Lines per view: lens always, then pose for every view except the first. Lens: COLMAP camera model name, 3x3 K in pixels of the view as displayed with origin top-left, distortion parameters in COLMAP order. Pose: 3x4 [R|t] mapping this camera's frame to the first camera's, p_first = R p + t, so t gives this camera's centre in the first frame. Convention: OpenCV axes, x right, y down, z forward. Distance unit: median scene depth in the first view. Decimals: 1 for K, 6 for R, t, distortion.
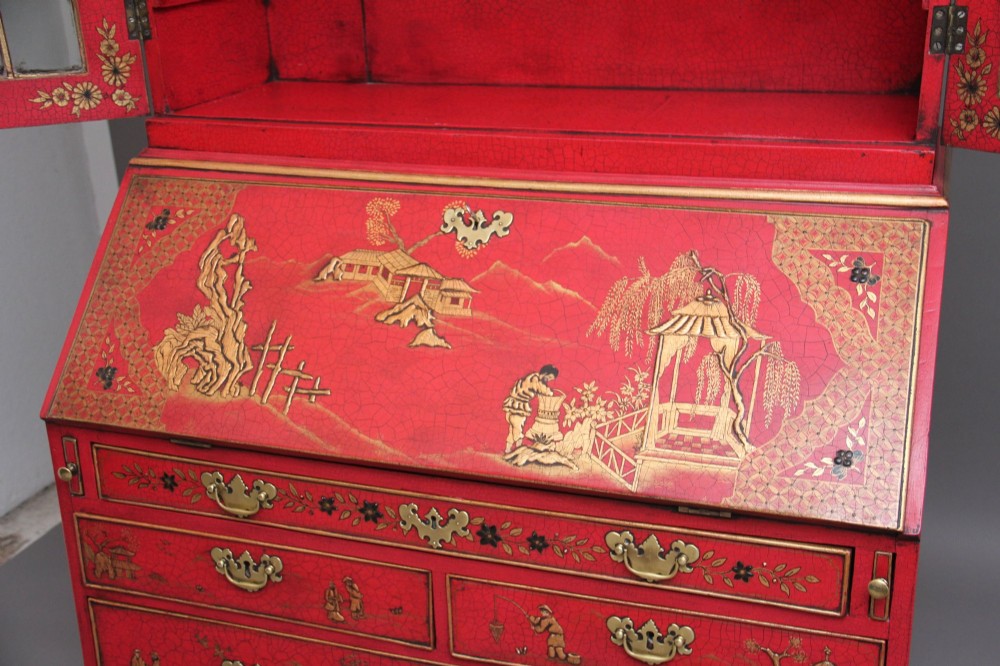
lens RADIAL K [[1280.1, 0, 497.4], [0, 1280.1, 353.4], [0, 0, 1]] dist [0.062049, 0.000000]
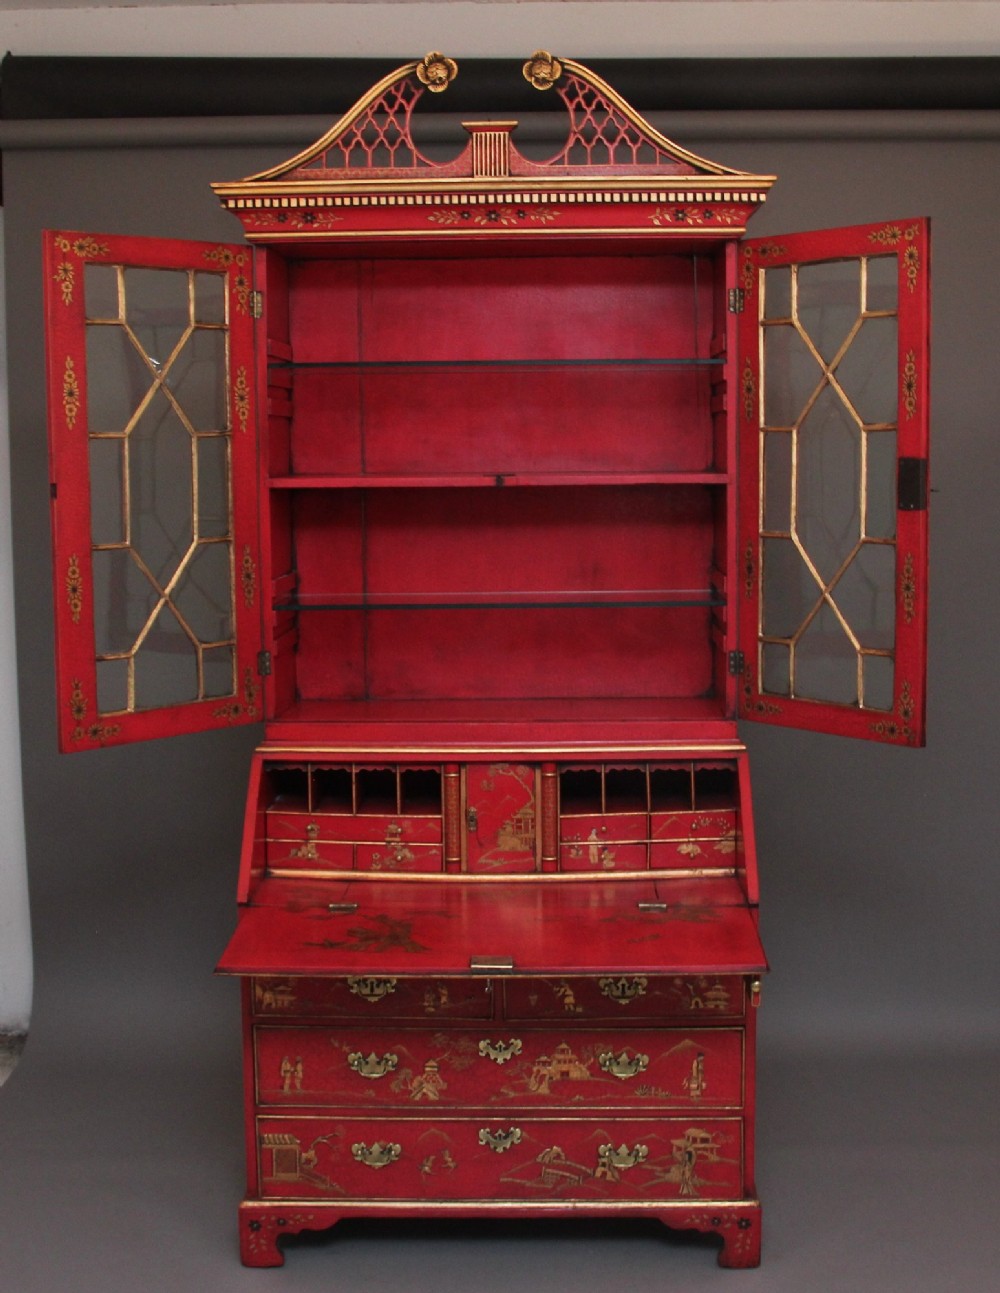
lens RADIAL K [[1931.2, 0, 496.1], [0, 1931.2, 719.6], [0, 0, 1]] dist [-0.092240, 0.000000]
pose [[0.952920, -0.024661, 0.302217, -0.825255], [0.090432, 0.974443, -0.205626, 0.377476], [-0.289422, 0.223276, 0.930797, -1.492410]]
